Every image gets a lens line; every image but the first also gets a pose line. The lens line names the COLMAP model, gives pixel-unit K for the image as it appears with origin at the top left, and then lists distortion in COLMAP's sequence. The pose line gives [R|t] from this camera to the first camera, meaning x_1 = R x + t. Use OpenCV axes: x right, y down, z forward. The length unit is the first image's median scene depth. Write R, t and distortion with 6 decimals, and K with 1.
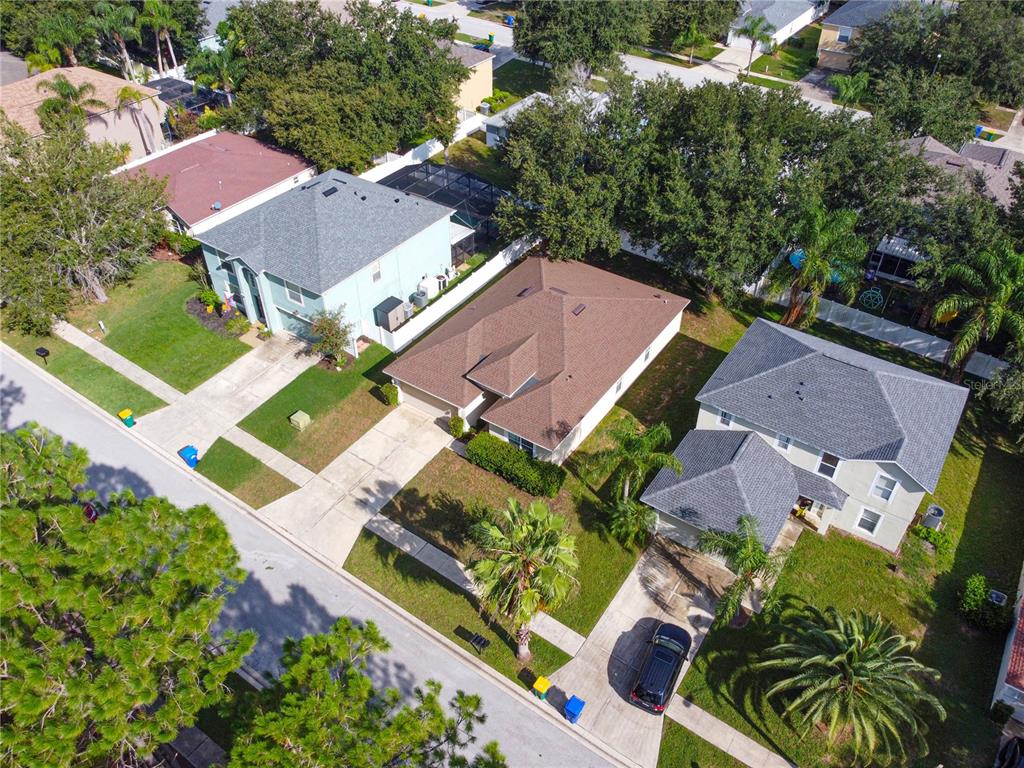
lens RADIAL K [[777.9, 0, 512.5], [0, 777.9, 384.8], [0, 0, 1]] dist [0.000557, -0.003265]
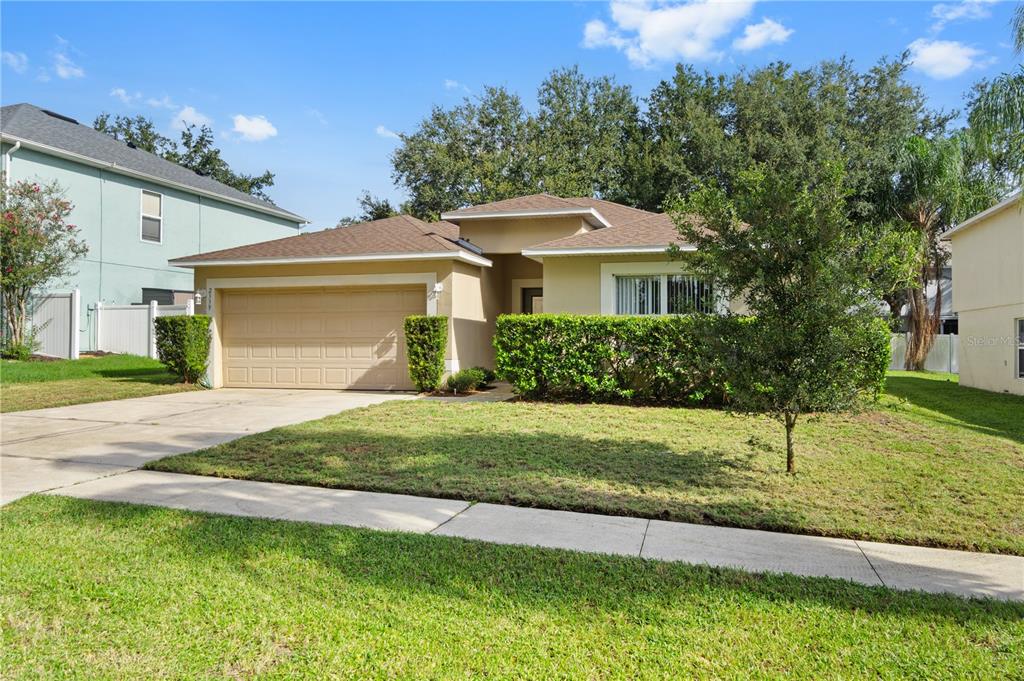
lens RADIAL K [[790.5, 0, 524.8], [0, 790.5, 330.2], [0, 0, 1]] dist [-0.002071, 0.004212]
pose [[0.947175, 0.004071, 0.320690, -0.143233], [0.207445, 0.754805, -0.622283, 0.268260], [-0.244592, 0.655937, 0.714088, 0.808073]]
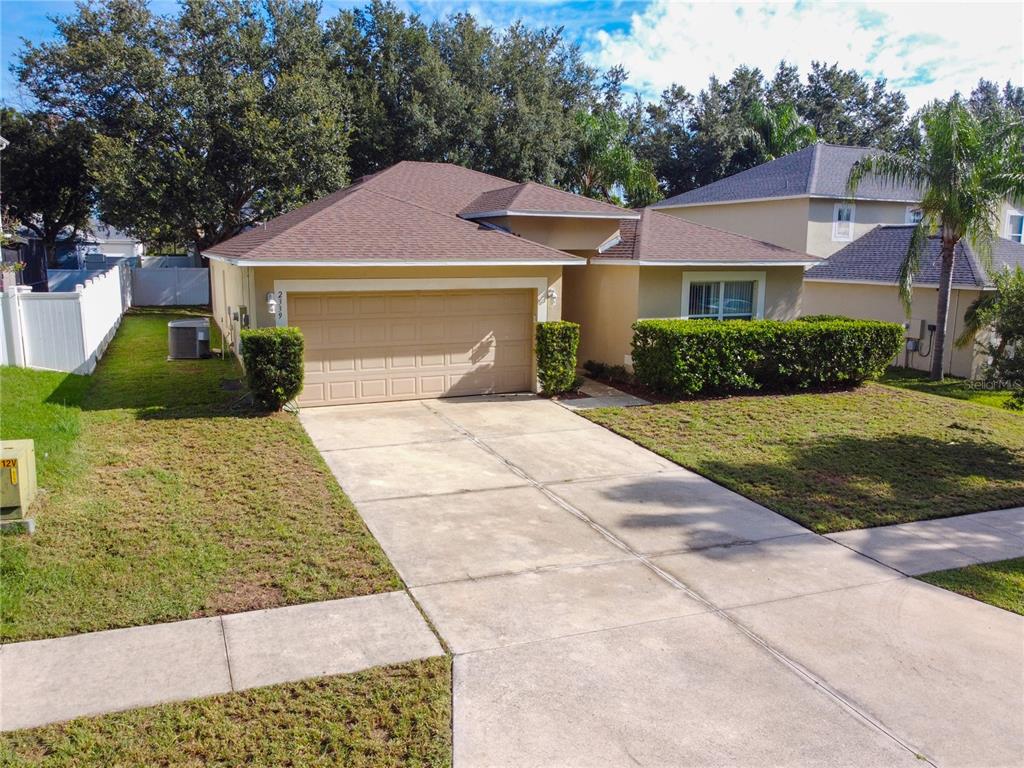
lens RADIAL K [[777.9, 0, 515.6], [0, 777.9, 385.0], [0, 0, 1]] dist [0.000557, -0.003265]
pose [[0.532902, -0.144476, 0.833752, -0.370485], [0.540071, 0.816599, -0.203689, 0.129672], [-0.651413, 0.558831, 0.513194, 0.905067]]
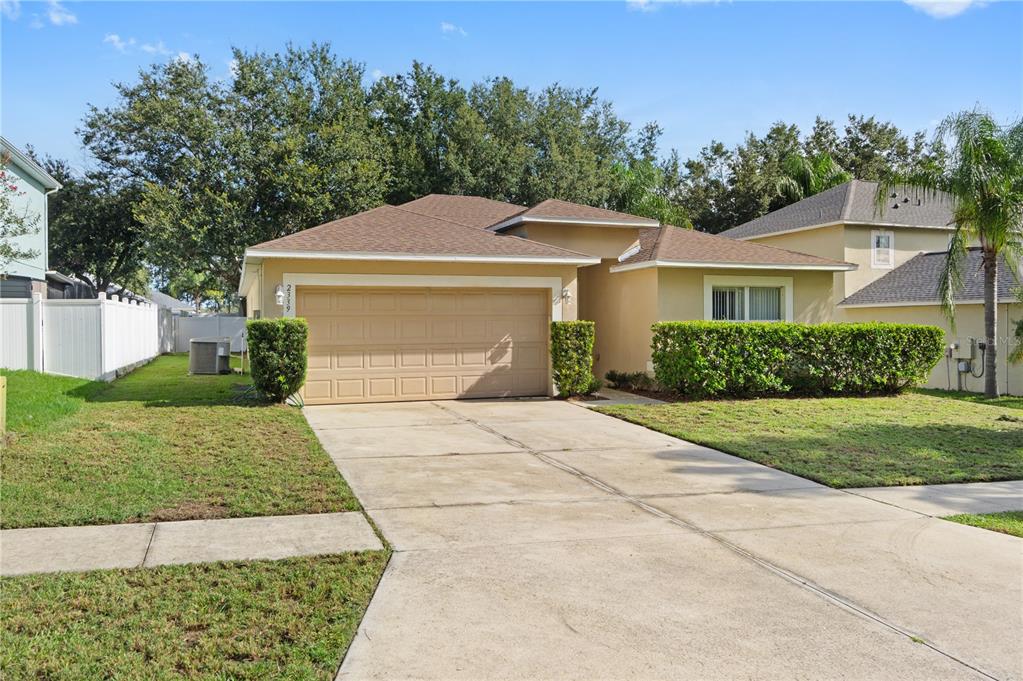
lens RADIAL K [[789.7, 0, 516.9], [0, 789.7, 337.3], [0, 0, 1]] dist [-0.002071, 0.004212]
pose [[0.586730, -0.017378, 0.809596, -0.359161], [0.527376, 0.766883, -0.365739, 0.163521], [-0.614510, 0.641552, 0.459118, 0.916880]]
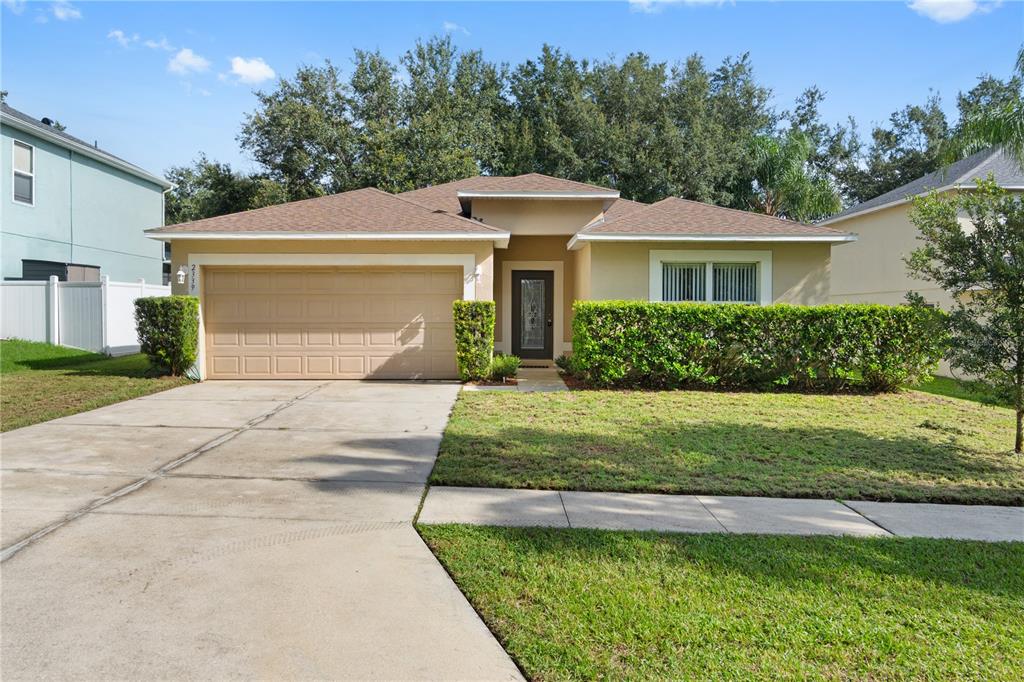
lens RADIAL K [[790.5, 0, 514.8], [0, 790.5, 340.4], [0, 0, 1]] dist [-0.002071, 0.004212]
pose [[0.815099, -0.016301, 0.579092, -0.244249], [0.372872, 0.779790, -0.502885, 0.224650], [-0.443373, 0.625829, 0.641685, 0.852826]]
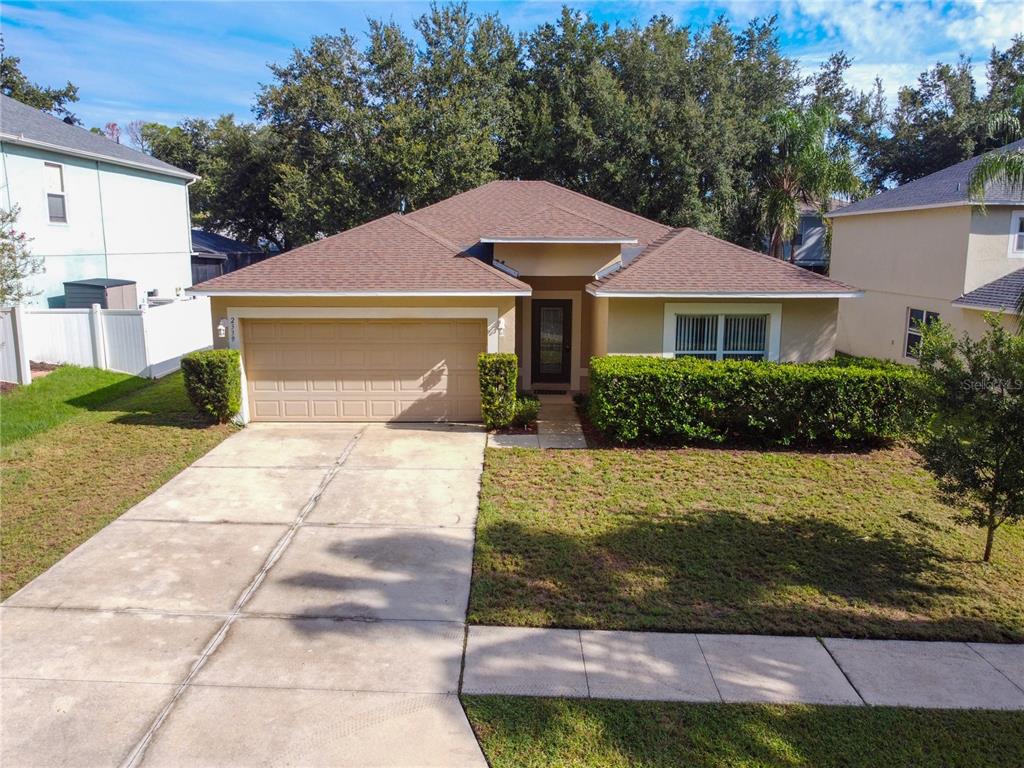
lens RADIAL K [[777.9, 0, 518.7], [0, 777.9, 388.6], [0, 0, 1]] dist [0.000557, -0.003265]
pose [[0.822883, -0.103567, 0.558692, -0.253027], [0.364792, 0.850151, -0.379697, 0.188431], [-0.435649, 0.516253, 0.737356, 0.812871]]
